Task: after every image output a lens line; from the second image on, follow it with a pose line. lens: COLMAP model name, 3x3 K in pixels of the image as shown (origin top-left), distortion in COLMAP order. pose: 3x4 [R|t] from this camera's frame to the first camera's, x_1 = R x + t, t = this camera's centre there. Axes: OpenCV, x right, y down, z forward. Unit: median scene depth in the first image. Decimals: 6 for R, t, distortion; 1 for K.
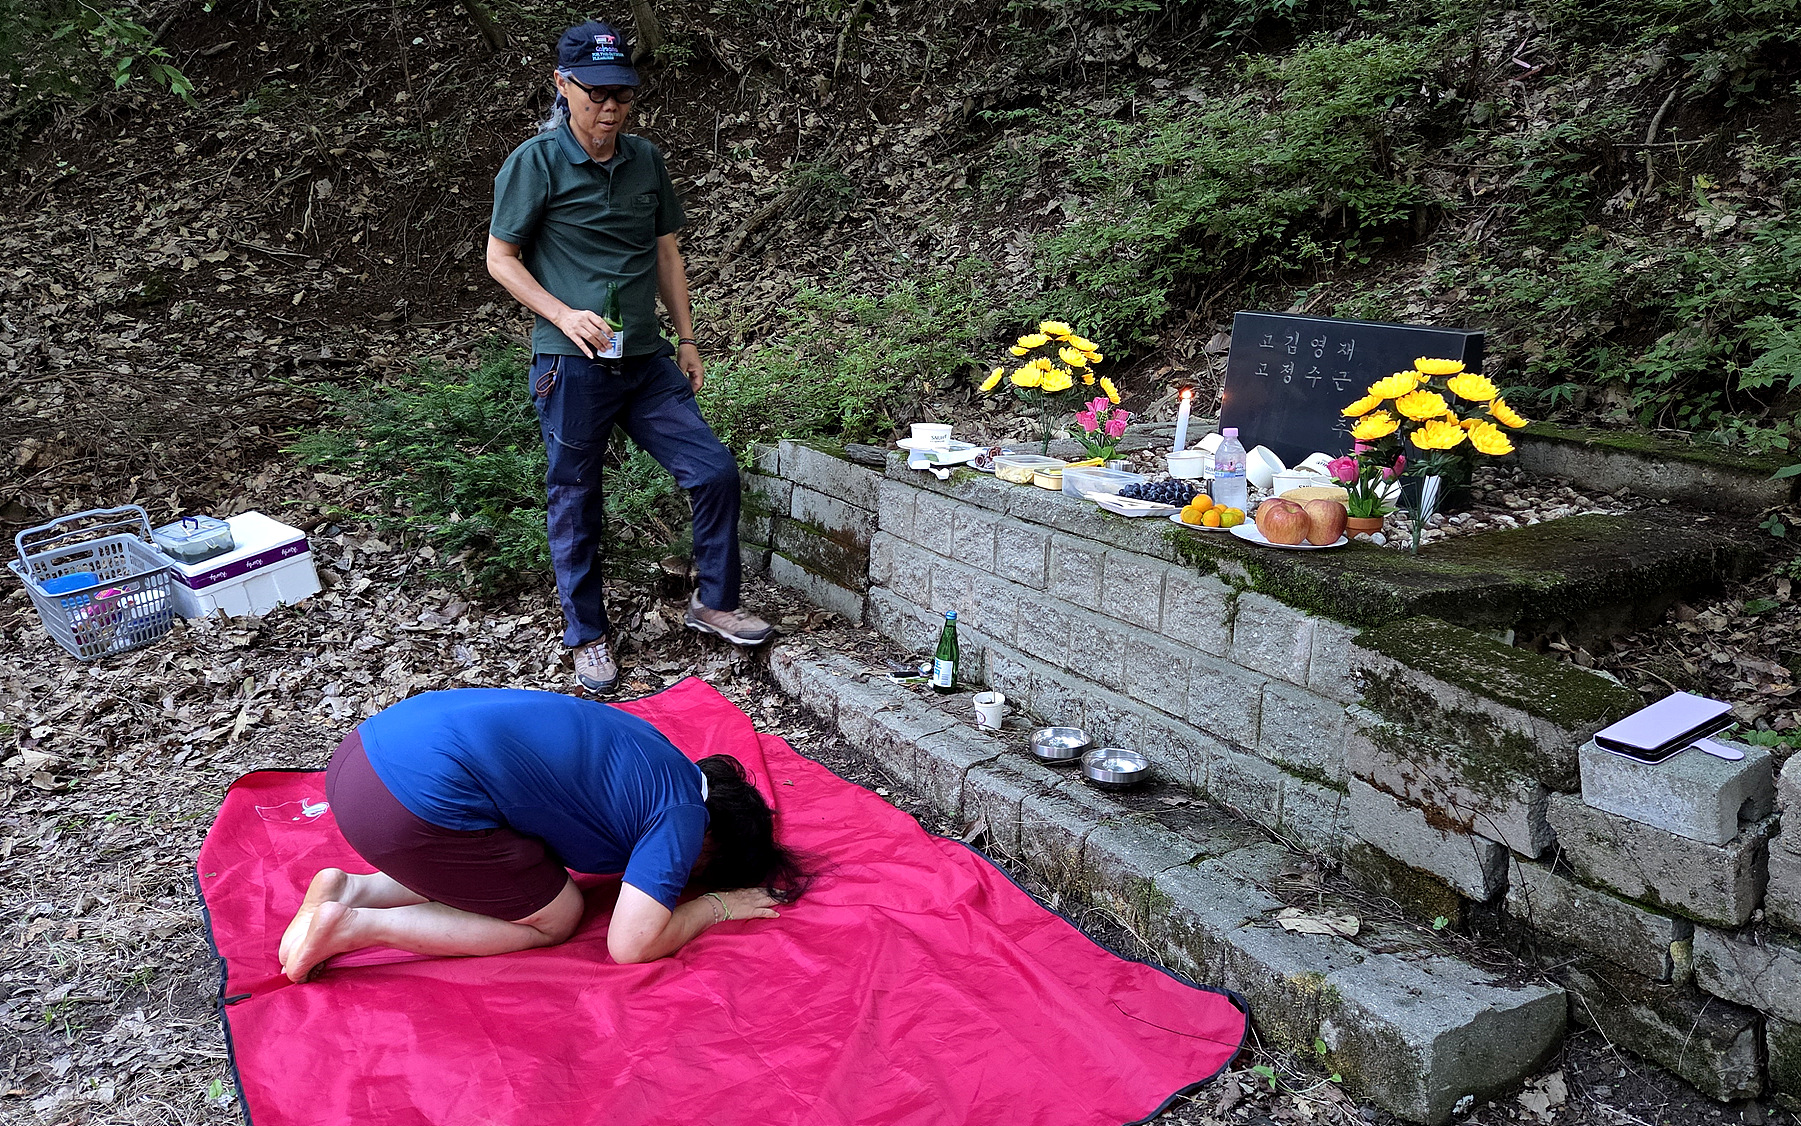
lens RADIAL K [[1334.9, 0, 898.7], [0, 1334.9, 547.5], [0, 0, 1]] dist [0.079330, -0.067818]
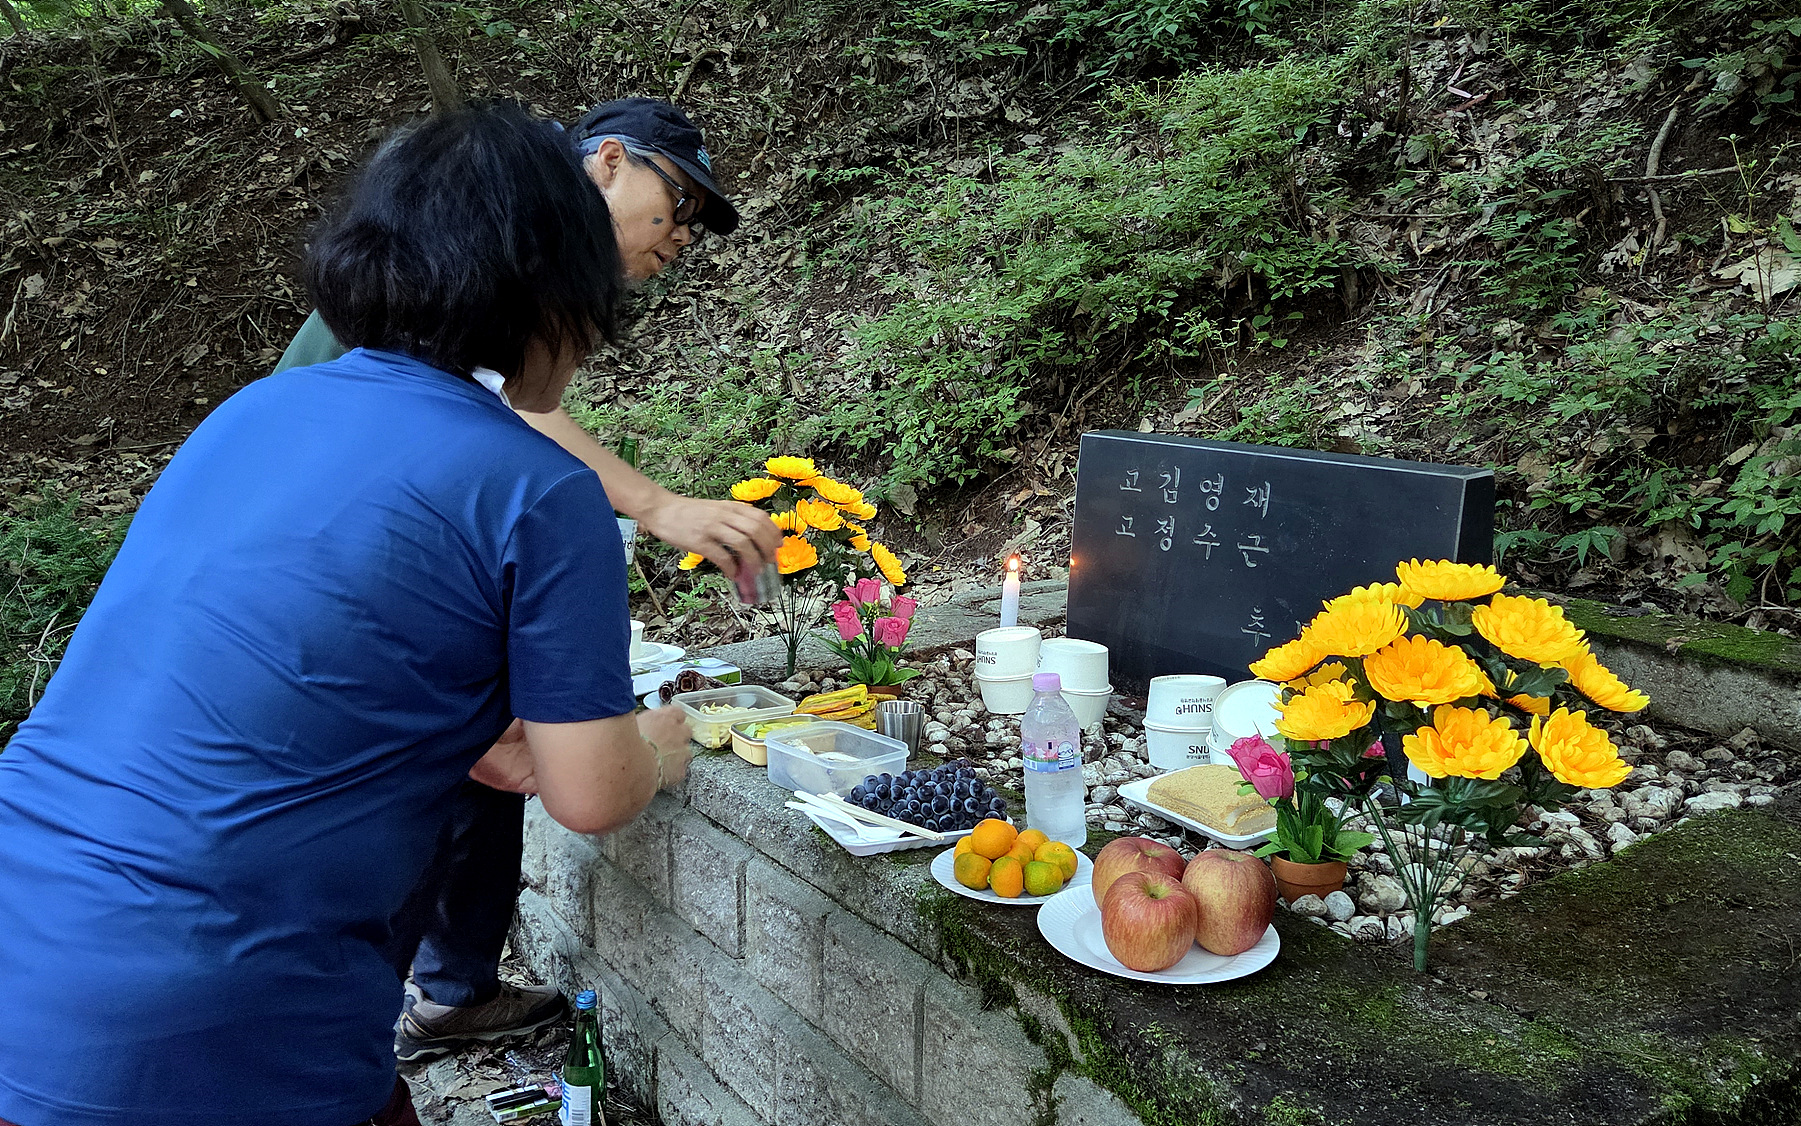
lens RADIAL K [[1334.9, 0, 905.1], [0, 1334.9, 552.0], [0, 0, 1]] dist [0.079330, -0.067818]
pose [[0.998046, -0.035051, 0.051719, 0.095238], [0.038019, 0.997617, -0.057568, -0.062047], [-0.049578, 0.059421, 0.997001, 0.273939]]
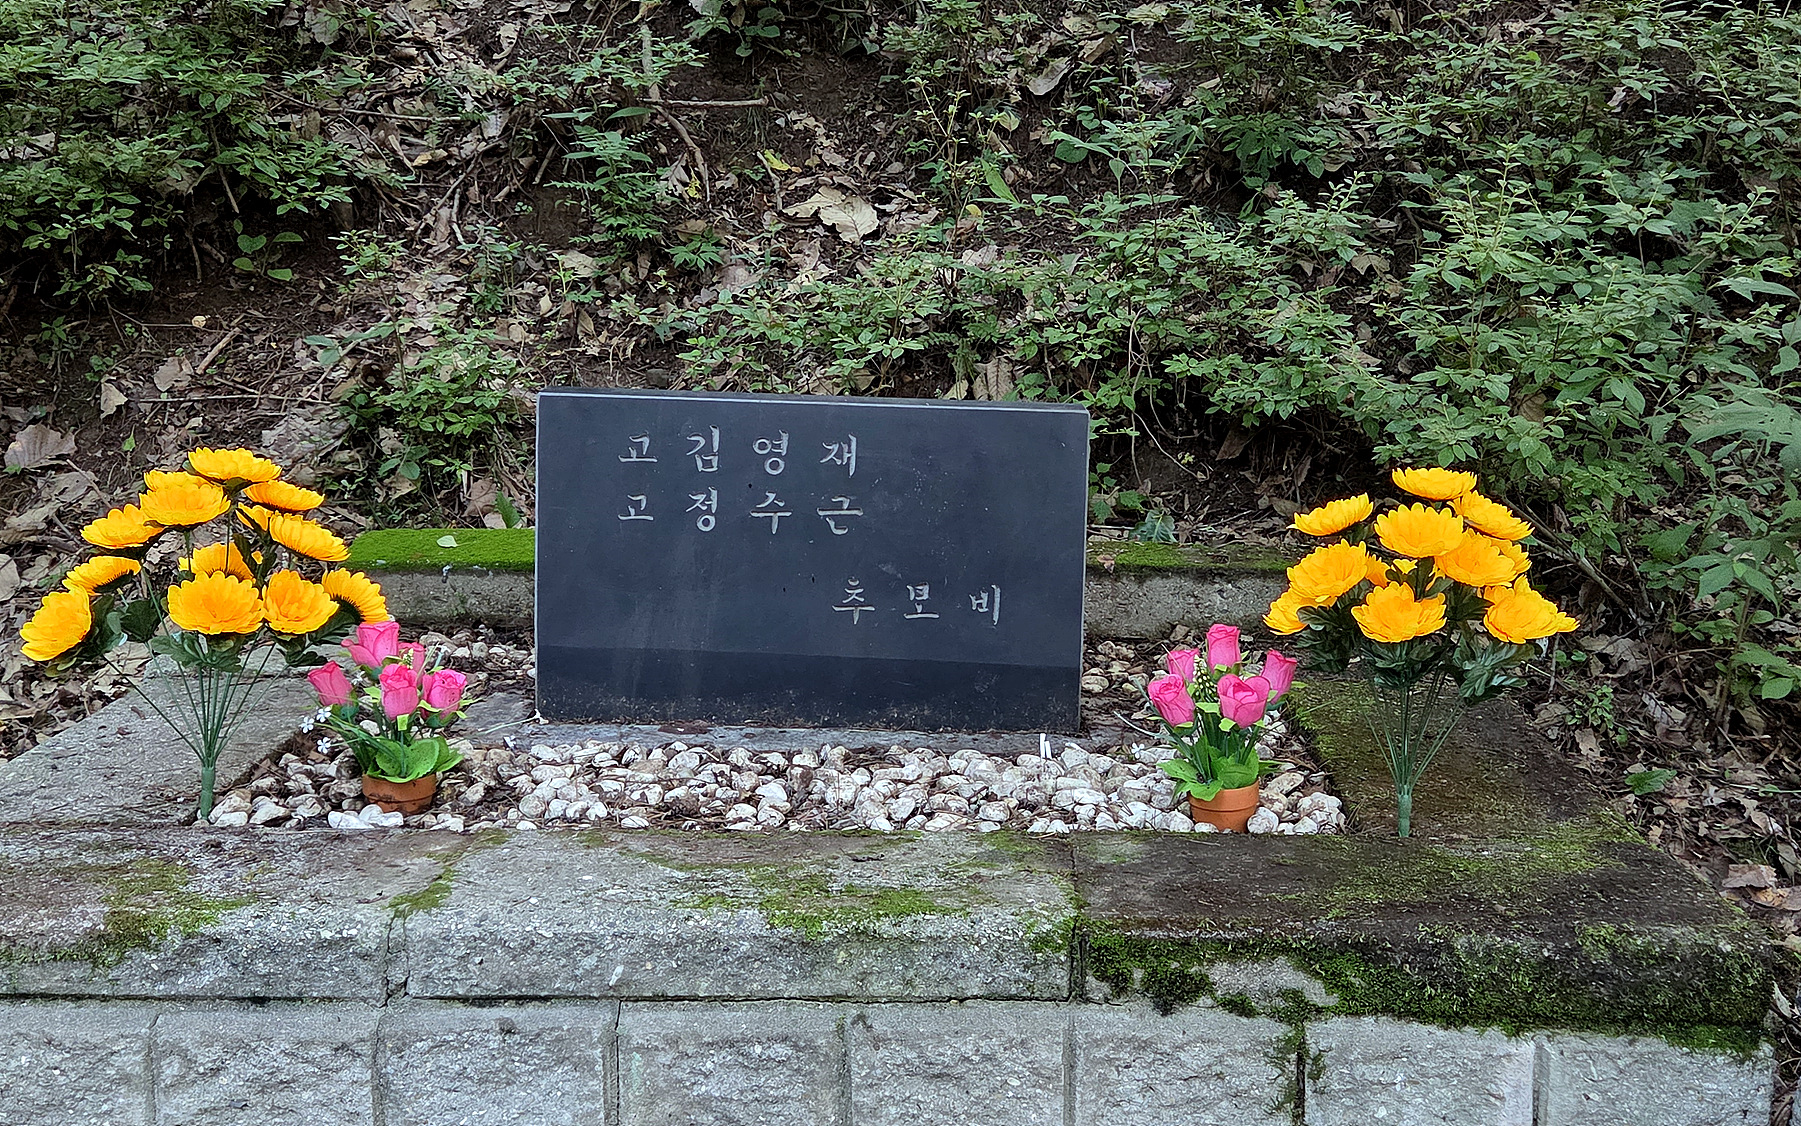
lens RADIAL K [[1833.1, 0, 940.2], [0, 1833.1, 540.2], [0, 0, 1]] dist [0.070454, 0.000000]
pose [[0.524869, -0.138990, 0.839758, -0.155530], [0.187360, 0.981246, 0.045304, -0.090652], [-0.830306, 0.133558, 0.541067, 0.386140]]
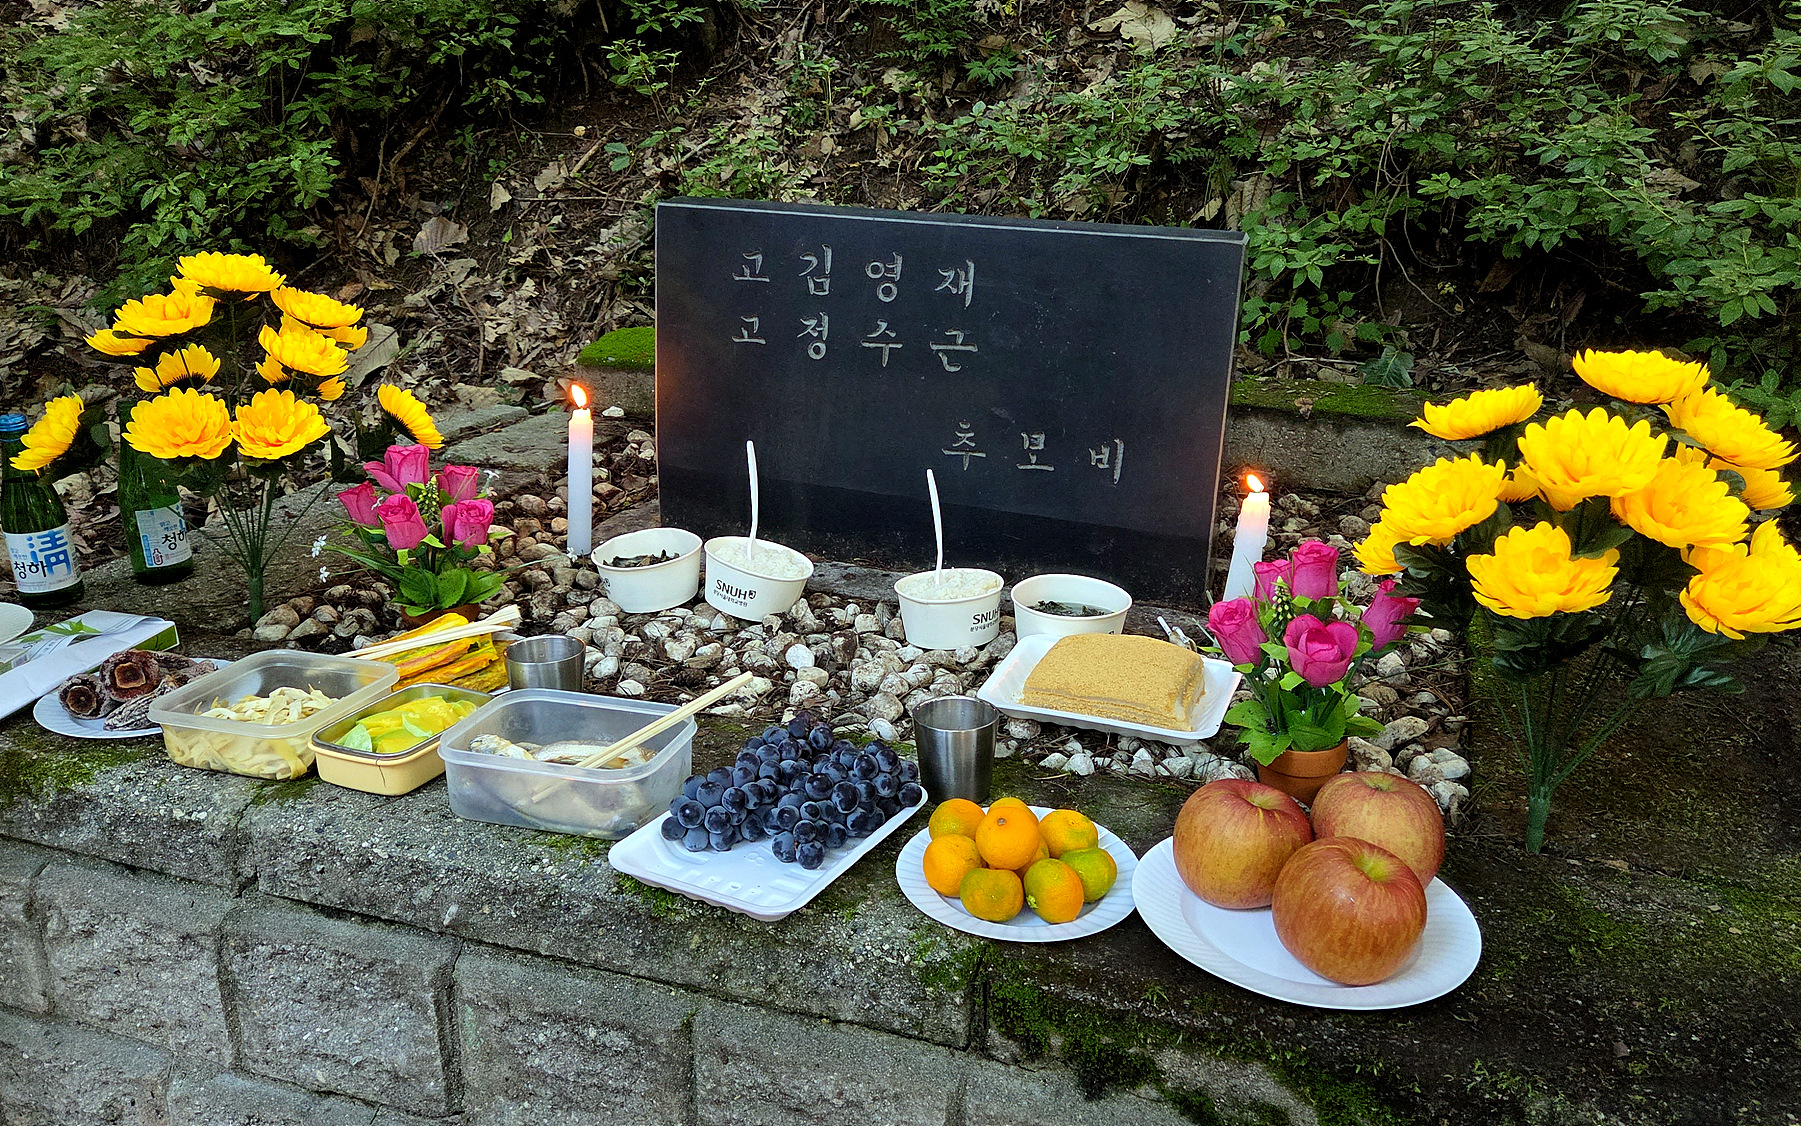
lens RADIAL K [[1334.9, 0, 925.8], [0, 1334.9, 542.9], [0, 0, 1]] dist [0.079330, -0.067818]
pose [[0.761567, -0.212401, 0.612292, 0.014971], [0.143340, 0.976575, 0.160483, -0.087703], [-0.632036, -0.034453, 0.774173, 0.420113]]
